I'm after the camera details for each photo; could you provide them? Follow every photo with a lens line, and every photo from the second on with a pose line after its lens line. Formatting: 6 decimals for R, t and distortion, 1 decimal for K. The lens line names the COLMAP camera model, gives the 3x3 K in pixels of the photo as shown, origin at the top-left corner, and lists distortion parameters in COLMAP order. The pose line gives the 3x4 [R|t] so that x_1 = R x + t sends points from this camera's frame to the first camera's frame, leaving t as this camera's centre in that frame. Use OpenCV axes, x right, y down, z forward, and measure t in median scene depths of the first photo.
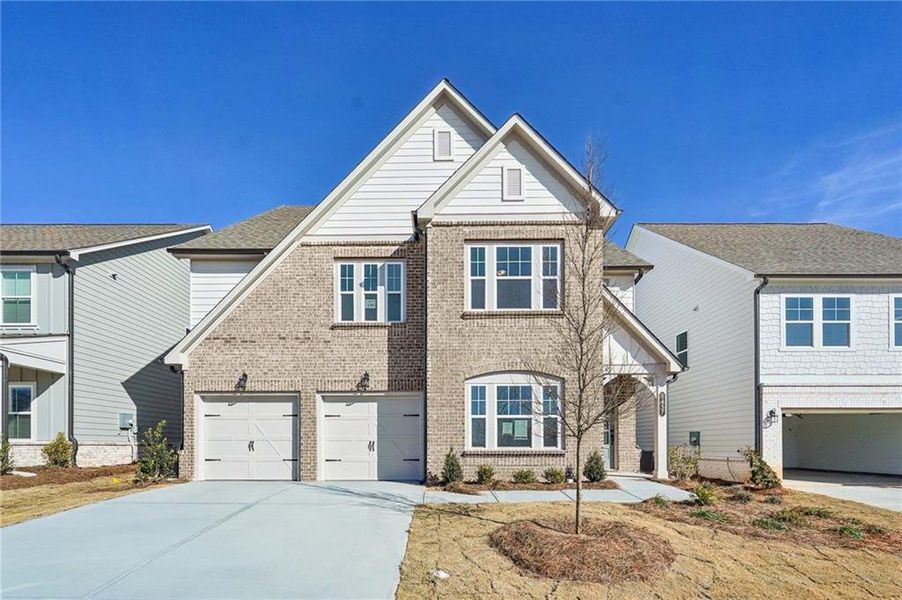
lens RADIAL K [[470.9, 0, 447.1], [0, 470.9, 436.3], [0, 0, 1]] dist [-0.001473, -0.000177]
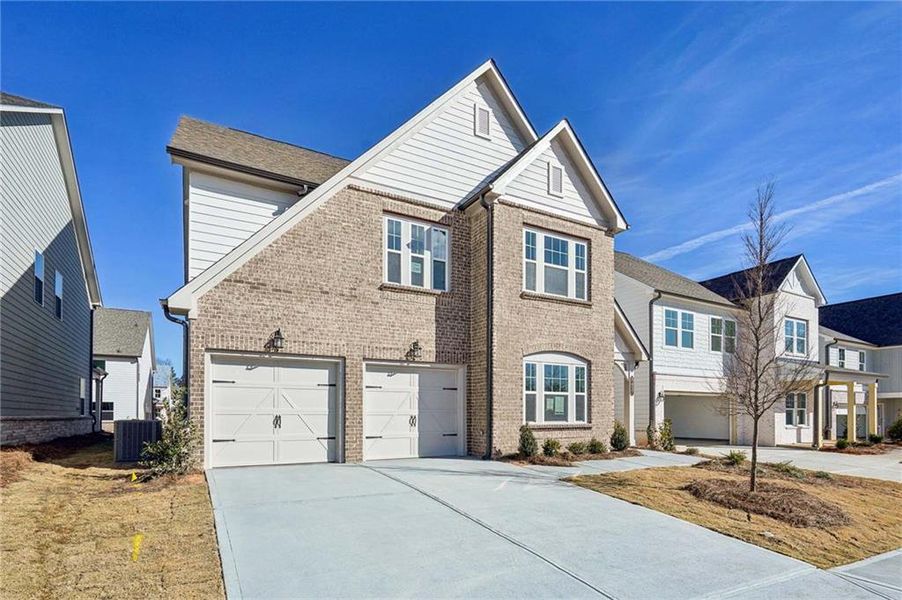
lens RADIAL K [[470.6, 0, 449.4], [0, 470.6, 403.9], [0, 0, 1]] dist [-0.001478, -0.000300]
pose [[0.865680, 0.012727, 0.500436, -0.575313], [-0.006646, 0.999881, -0.013932, -0.000444], [-0.500554, 0.008735, 0.865661, 0.169869]]
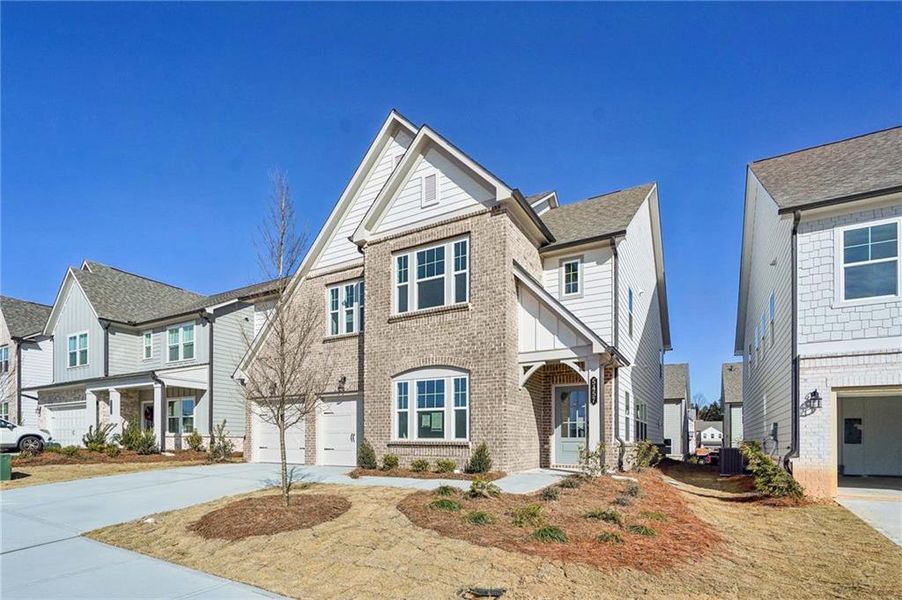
lens RADIAL K [[470.9, 0, 447.1], [0, 470.9, 436.3], [0, 0, 1]] dist [-0.001473, -0.000177]
pose [[0.860319, 0.000692, -0.509755, 0.667974], [-0.001196, 0.999999, -0.000662, 0.018074], [0.509754, 0.001180, 0.860319, 0.101274]]
